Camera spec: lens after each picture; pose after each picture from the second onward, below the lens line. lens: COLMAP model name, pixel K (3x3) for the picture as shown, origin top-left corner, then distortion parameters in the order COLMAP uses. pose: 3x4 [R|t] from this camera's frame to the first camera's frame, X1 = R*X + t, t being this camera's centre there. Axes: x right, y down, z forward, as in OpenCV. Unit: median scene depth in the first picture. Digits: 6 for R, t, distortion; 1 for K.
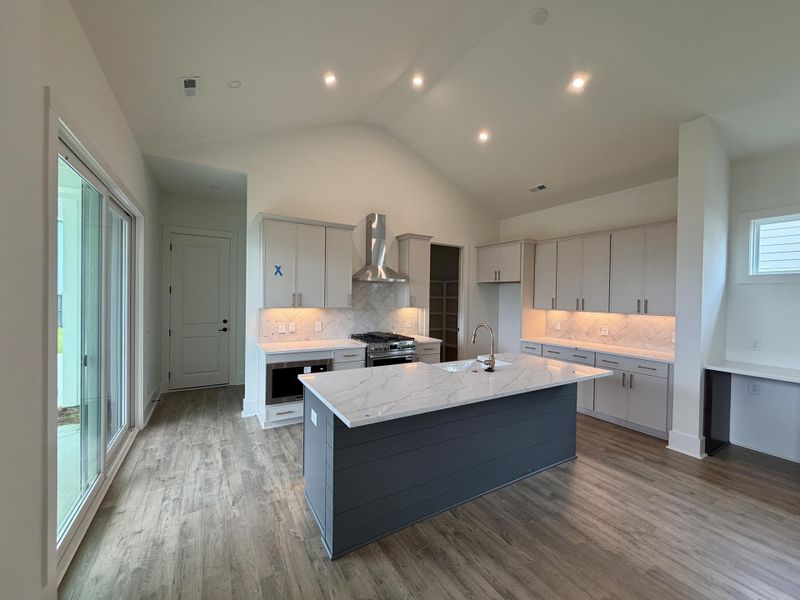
lens RADIAL K [[315.0, 0, 395.6], [0, 315.0, 300.8], [0, 0, 1]] dist [-0.000943, -0.000206]
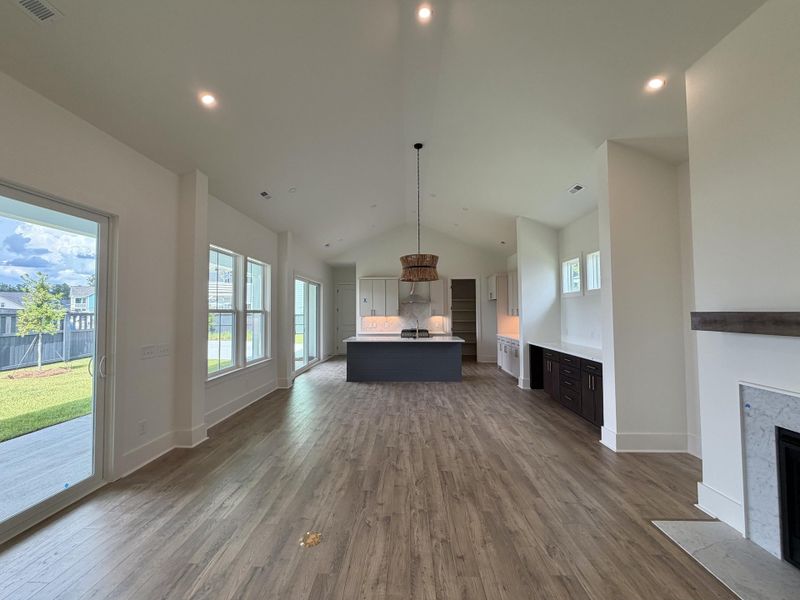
lens RADIAL K [[315.0, 0, 395.6], [0, 315.0, 300.8], [0, 0, 1]] dist [-0.000943, -0.000206]
pose [[0.839920, -0.045109, -0.540832, 0.914078], [0.019676, 0.998416, -0.052718, 0.027636], [0.542353, 0.033638, 0.839477, -0.734961]]
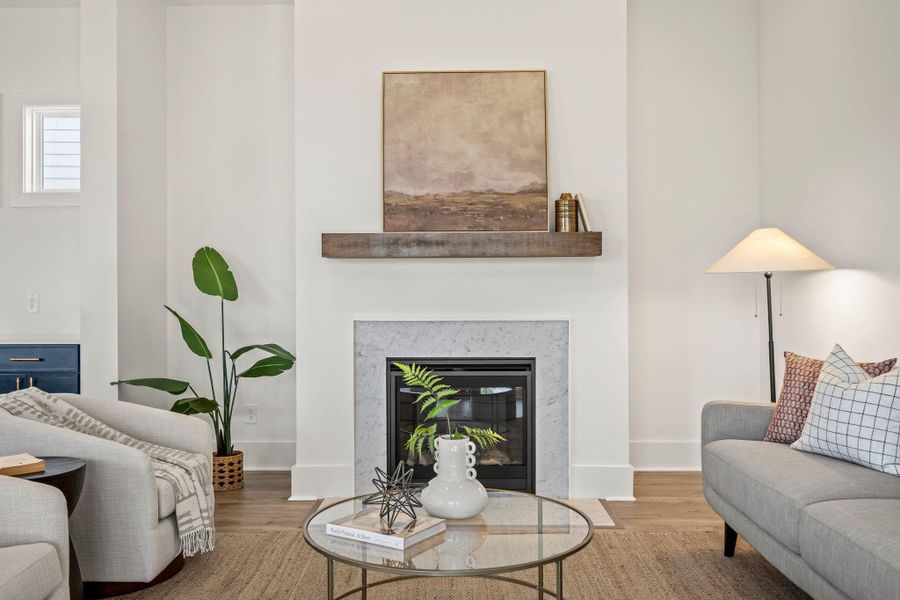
lens RADIAL K [[772.8, 0, 450.0], [0, 772.8, 300.0], [0, 0, 1]] dist [-0.010842, -0.001230]
pose [[0.511554, -0.022121, 0.858966, 0.348931], [0.020932, 0.999693, 0.013279, 0.095847], [-0.858996, 0.011187, 0.511860, -0.666326]]
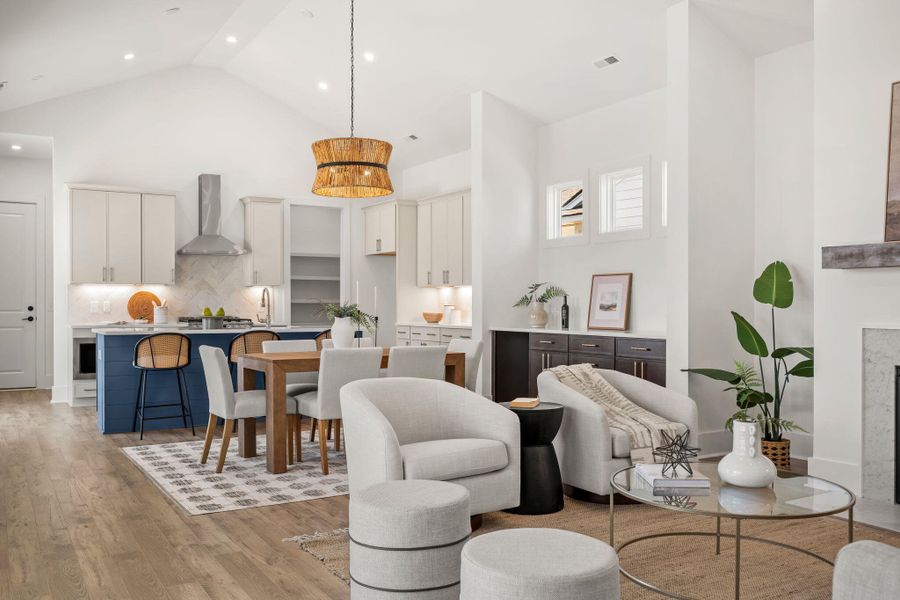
lens RADIAL K [[765.1, 0, 450.0], [0, 765.1, 311.1], [0, 0, 1]] dist [-0.008499, -0.002566]
pose [[0.999836, -0.015834, 0.008801, 0.556493], [0.015849, 0.999873, -0.001622, 0.102563], [-0.008775, 0.001762, 0.999960, -1.040492]]
